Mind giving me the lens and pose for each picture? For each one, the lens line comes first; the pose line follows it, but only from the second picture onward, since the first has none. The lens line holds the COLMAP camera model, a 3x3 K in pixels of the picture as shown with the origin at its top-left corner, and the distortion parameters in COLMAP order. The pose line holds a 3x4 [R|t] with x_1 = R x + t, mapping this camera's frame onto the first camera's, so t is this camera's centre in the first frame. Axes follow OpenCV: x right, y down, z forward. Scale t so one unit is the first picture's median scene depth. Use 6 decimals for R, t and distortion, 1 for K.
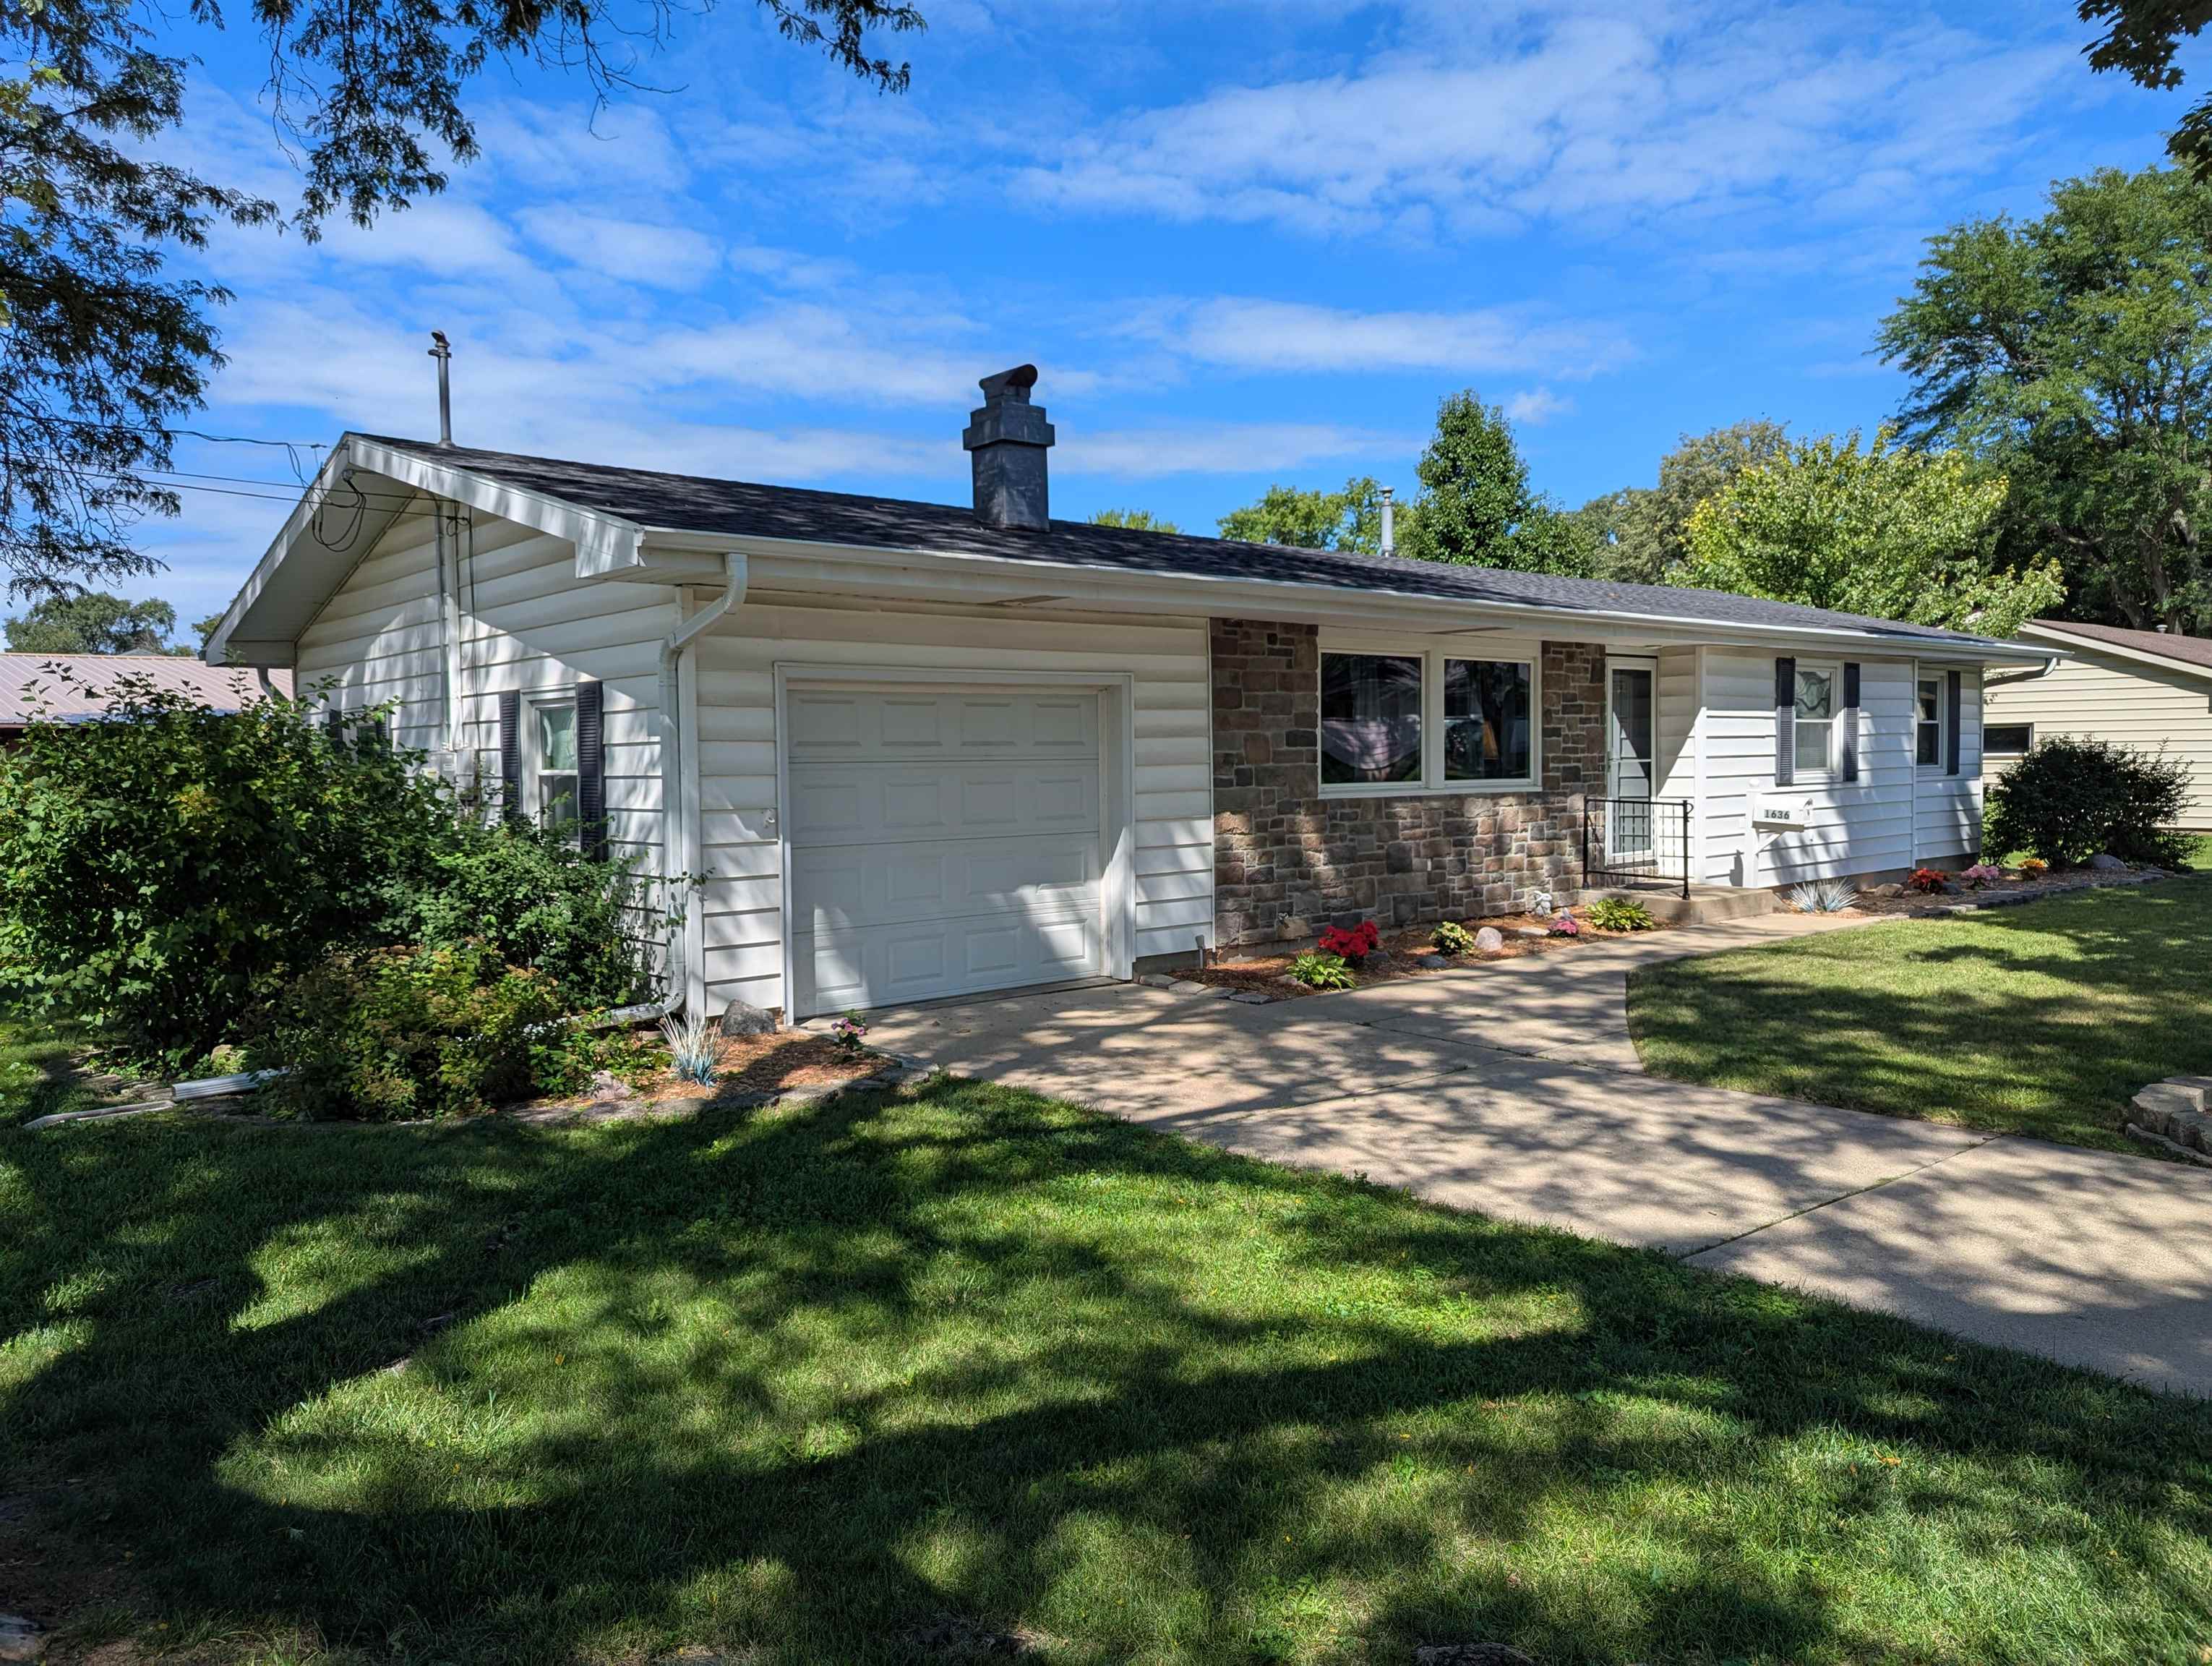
lens RADIAL K [[1548.1, 0, 1100.6], [0, 1548.1, 846.9], [0, 0, 1]] dist [0.048616, -0.000763]
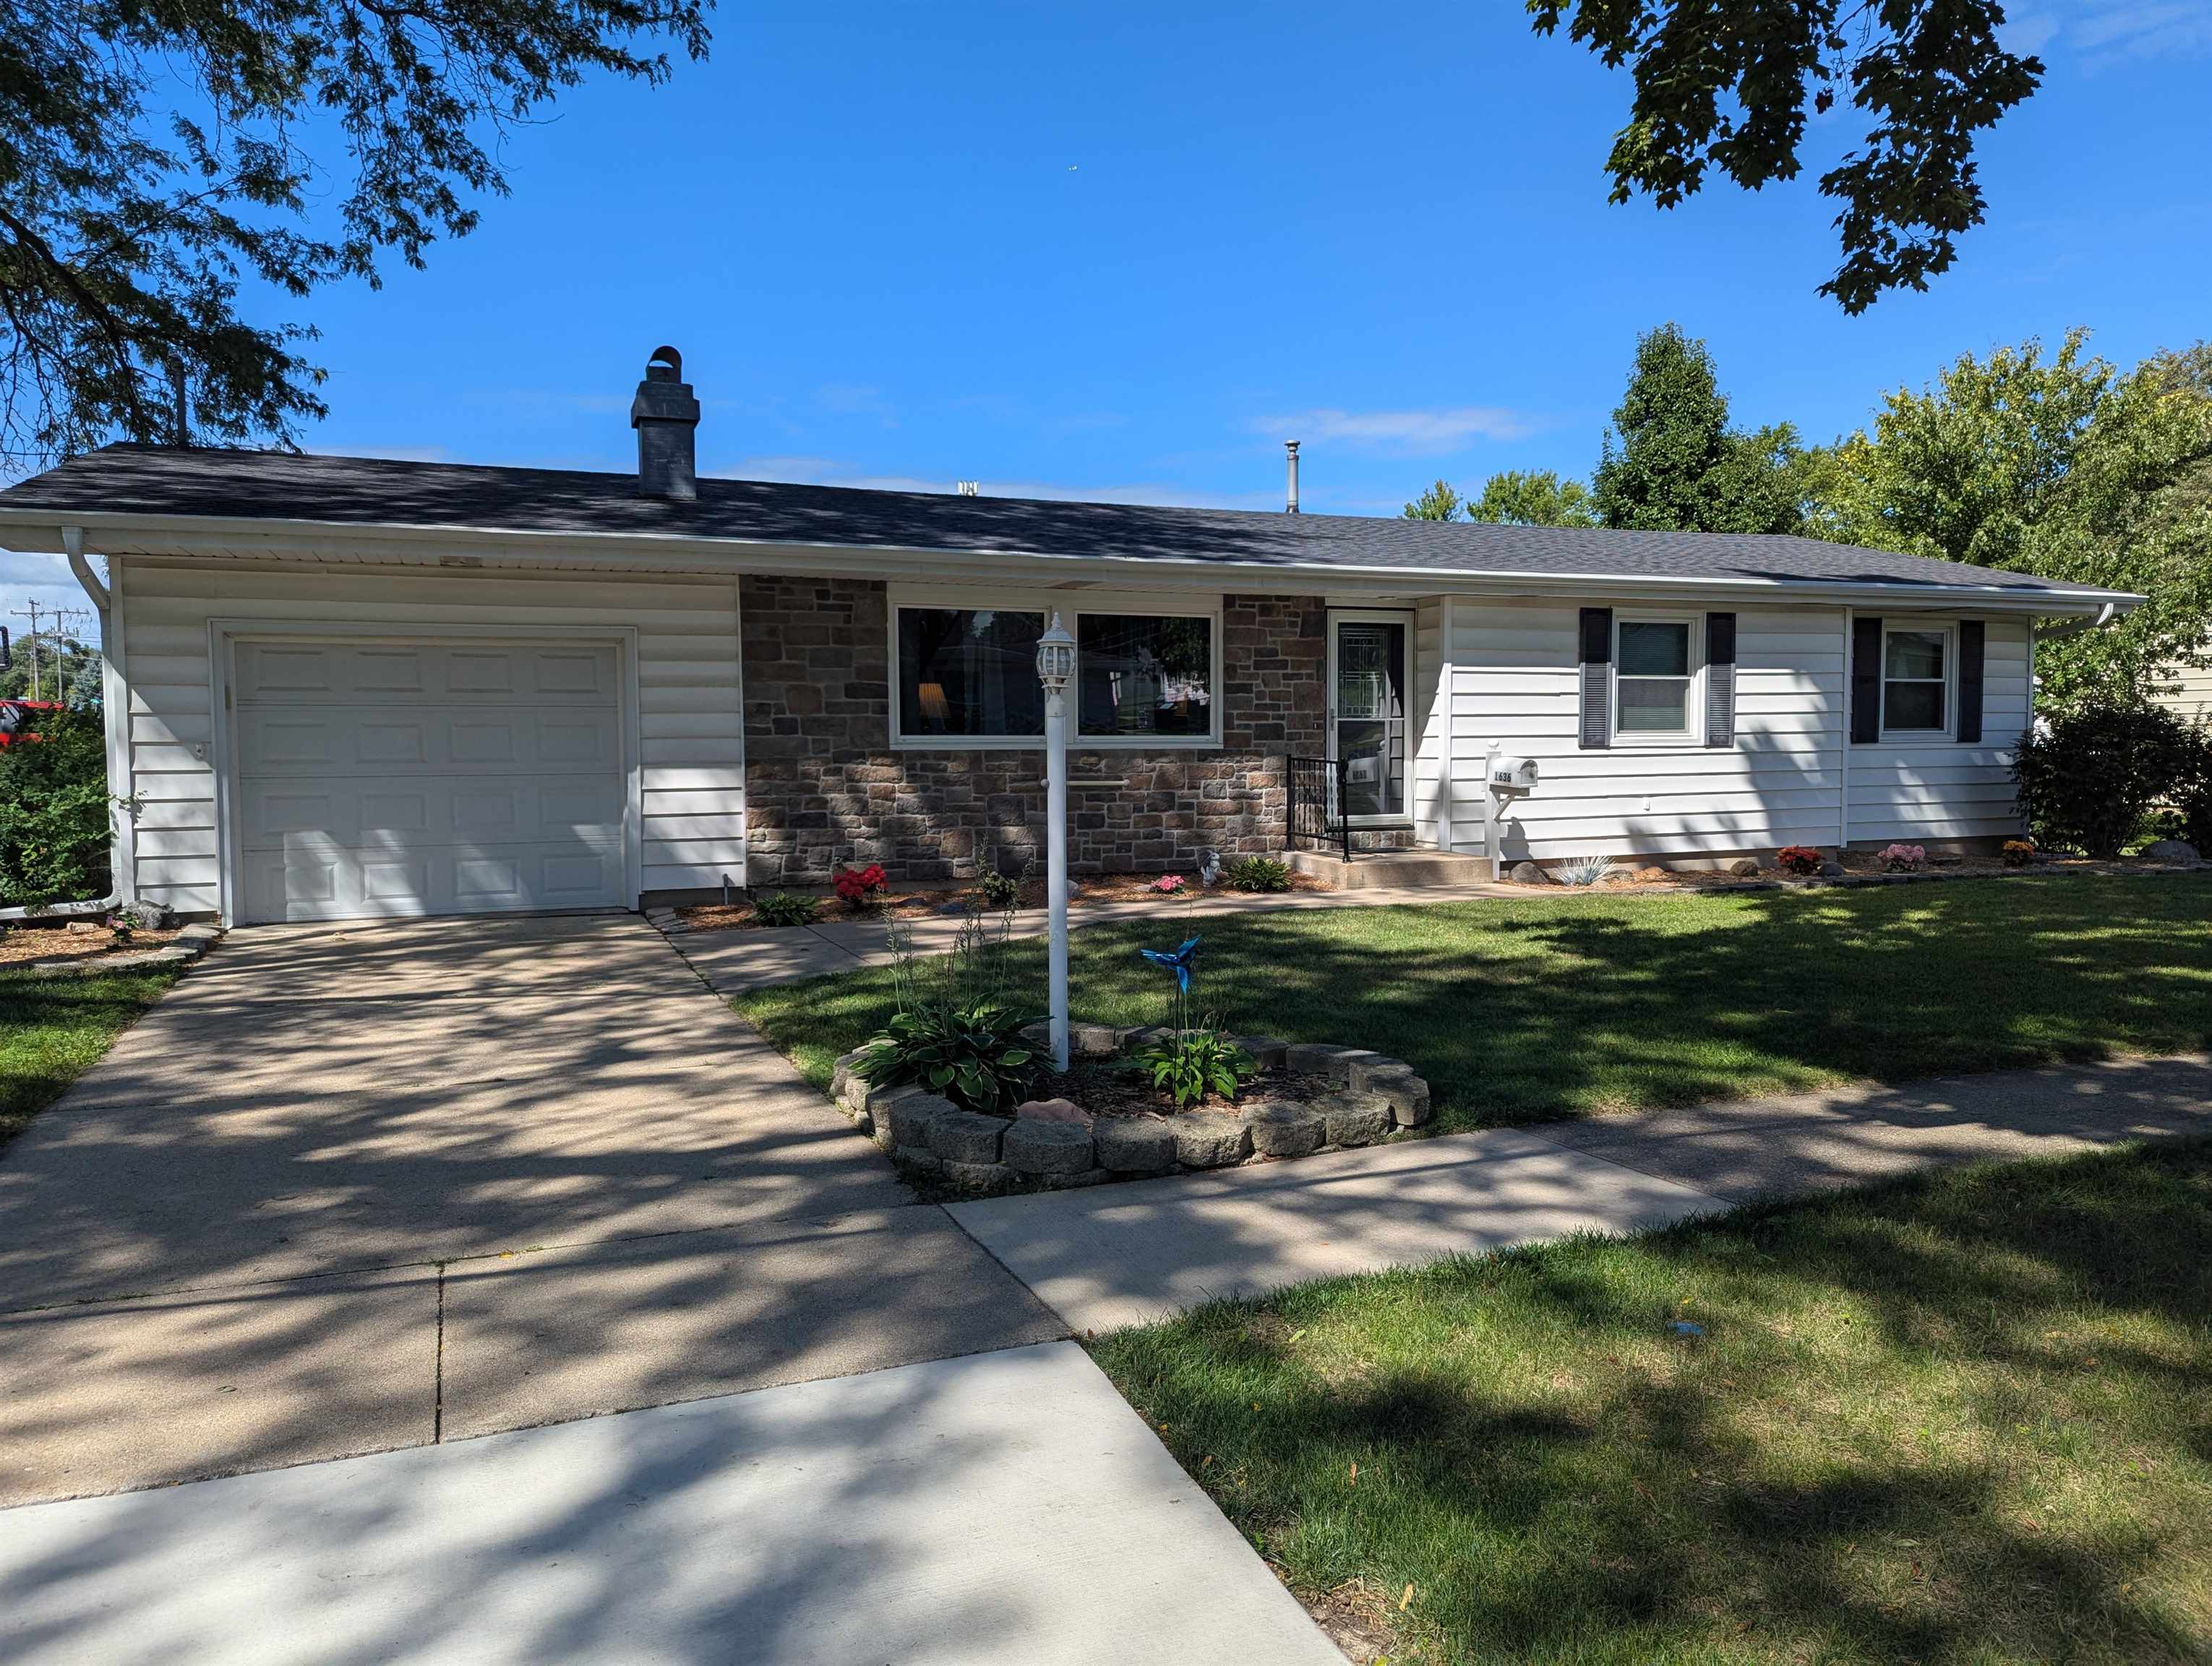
lens RADIAL K [[1548.1, 0, 1110.9], [0, 1548.1, 823.8], [0, 0, 1]] dist [0.048616, -0.000763]
pose [[0.946316, 0.028424, -0.321992, 0.543548], [-0.027315, 0.999595, 0.007963, 0.005816], [0.322088, 0.001260, 0.946709, 0.059120]]
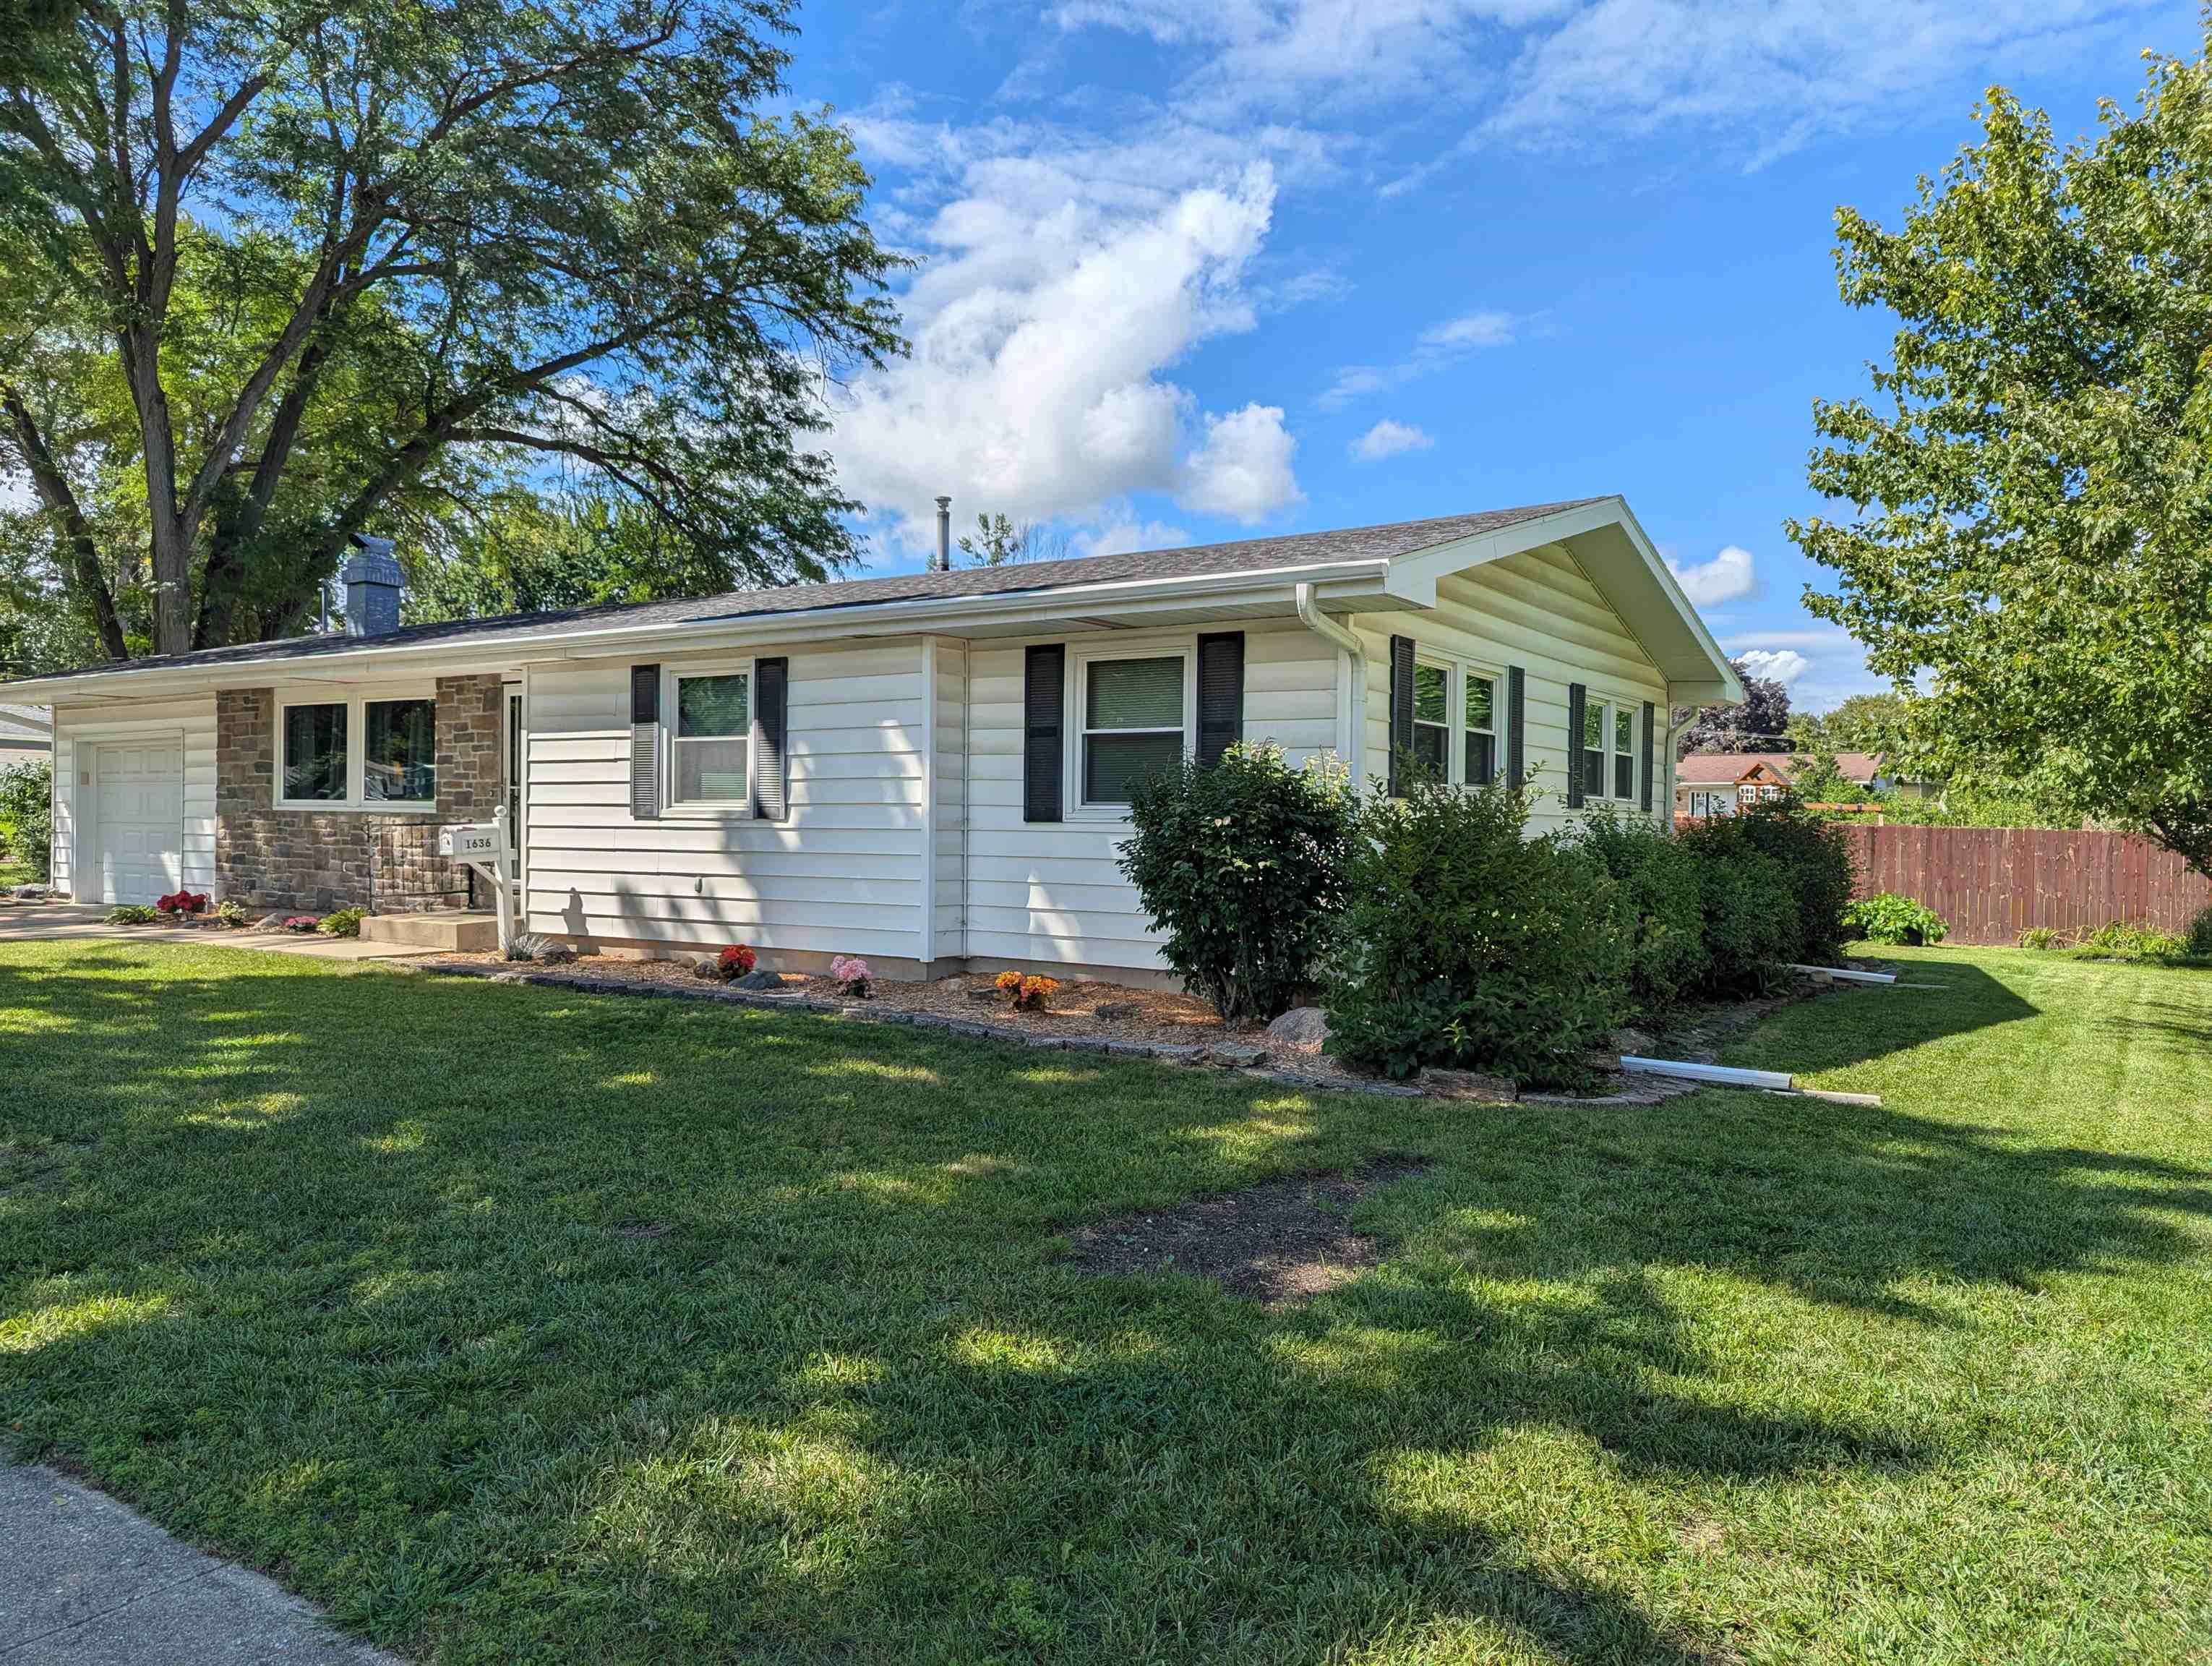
lens RADIAL K [[1548.1, 0, 1113.4], [0, 1548.1, 820.1], [0, 0, 1]] dist [0.048616, -0.000763]
pose [[0.271255, 0.024795, -0.962188, 1.517458], [-0.062250, 0.998027, 0.008169, -0.071370], [0.960492, 0.057681, 0.272264, 1.186811]]
